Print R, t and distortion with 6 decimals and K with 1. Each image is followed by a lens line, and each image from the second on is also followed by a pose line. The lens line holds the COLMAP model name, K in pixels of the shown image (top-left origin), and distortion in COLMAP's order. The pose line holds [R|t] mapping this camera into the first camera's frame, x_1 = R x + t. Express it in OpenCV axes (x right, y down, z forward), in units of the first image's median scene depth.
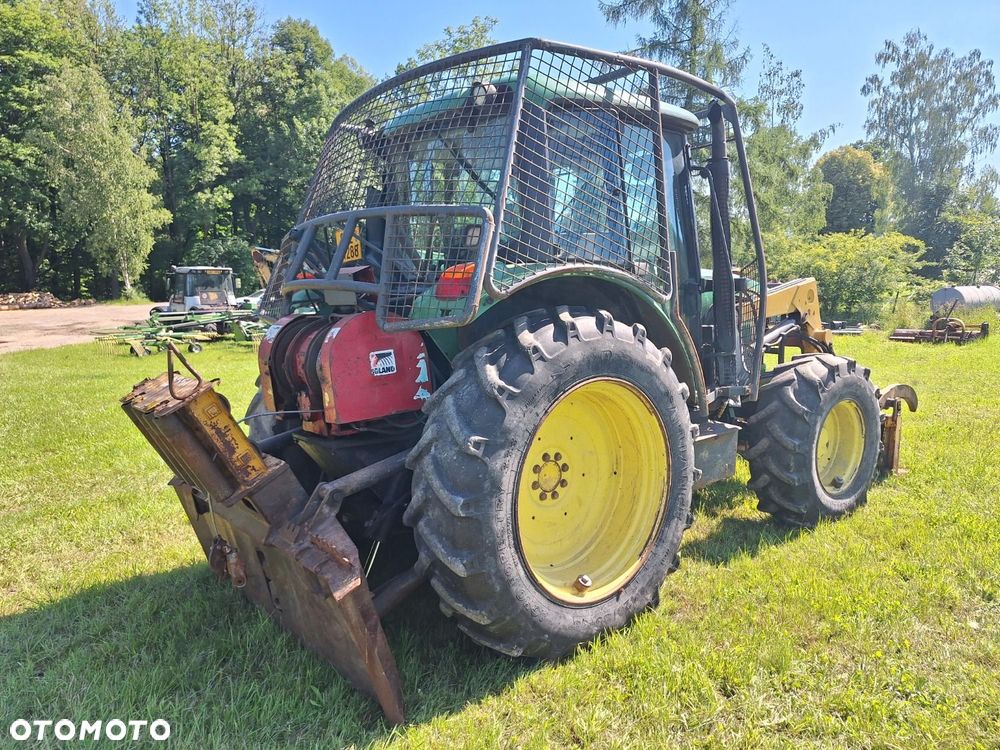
lens RADIAL K [[707.8, 0, 499.1], [0, 707.8, 381.9], [0, 0, 1]] dist [0.056972, -0.051117]
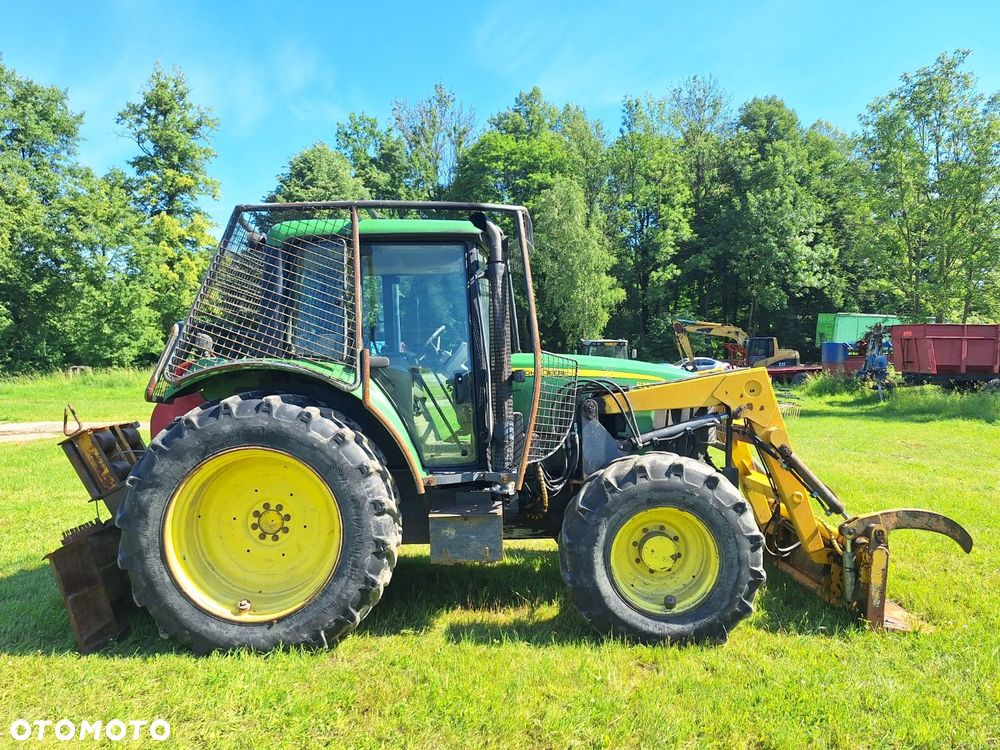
lens RADIAL K [[707.8, 0, 508.3], [0, 707.8, 386.0], [0, 0, 1]] dist [0.056972, -0.051117]
pose [[0.770531, 0.035526, -0.636412, 0.129140], [-0.090125, 0.994487, -0.053604, -0.008680], [0.630999, 0.098660, 0.769484, 0.026605]]
